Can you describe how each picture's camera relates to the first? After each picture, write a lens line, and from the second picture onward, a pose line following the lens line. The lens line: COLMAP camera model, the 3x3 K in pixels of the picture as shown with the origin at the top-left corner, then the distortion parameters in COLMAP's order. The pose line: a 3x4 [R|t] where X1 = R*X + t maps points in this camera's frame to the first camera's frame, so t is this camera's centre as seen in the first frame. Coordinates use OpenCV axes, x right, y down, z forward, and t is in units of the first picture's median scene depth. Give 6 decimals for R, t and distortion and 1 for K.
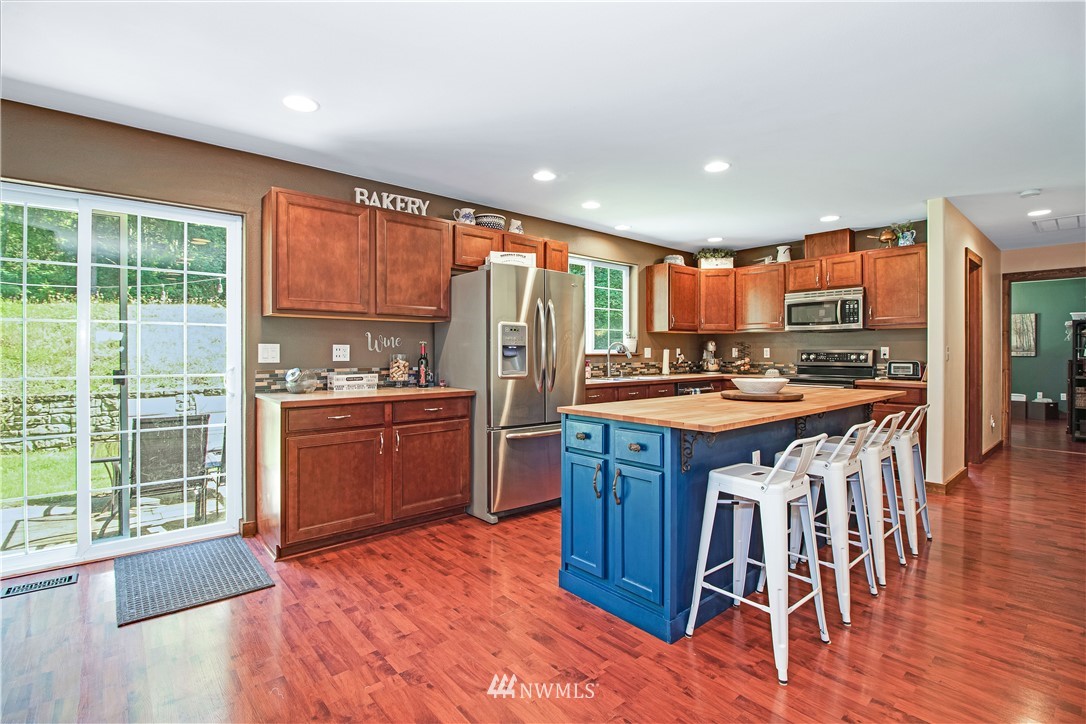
lens RADIAL K [[509.7, 0, 562.8], [0, 509.7, 352.8], [0, 0, 1]] dist [0.000762, -0.000072]
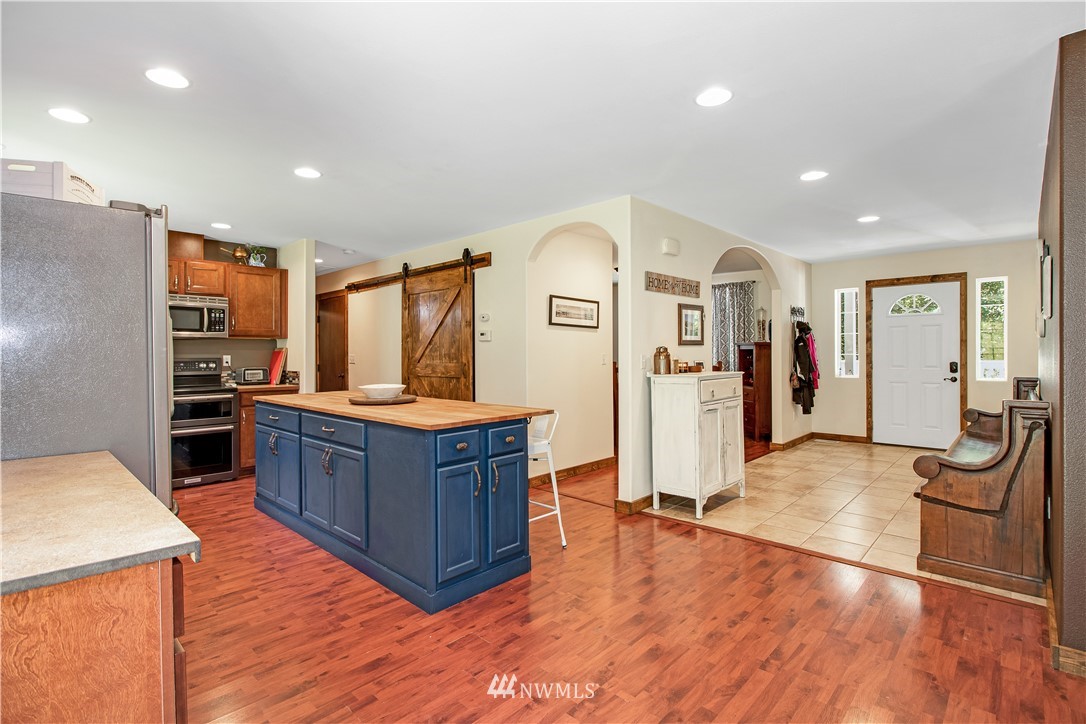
lens RADIAL K [[509.7, 0, 542.4], [0, 509.7, 358.8], [0, 0, 1]] dist [0.000762, -0.000072]
pose [[-0.081826, -0.006879, 0.996623, -0.513269], [0.004436, 0.999964, 0.007267, -0.010033], [-0.996637, 0.005016, -0.081793, 0.467199]]
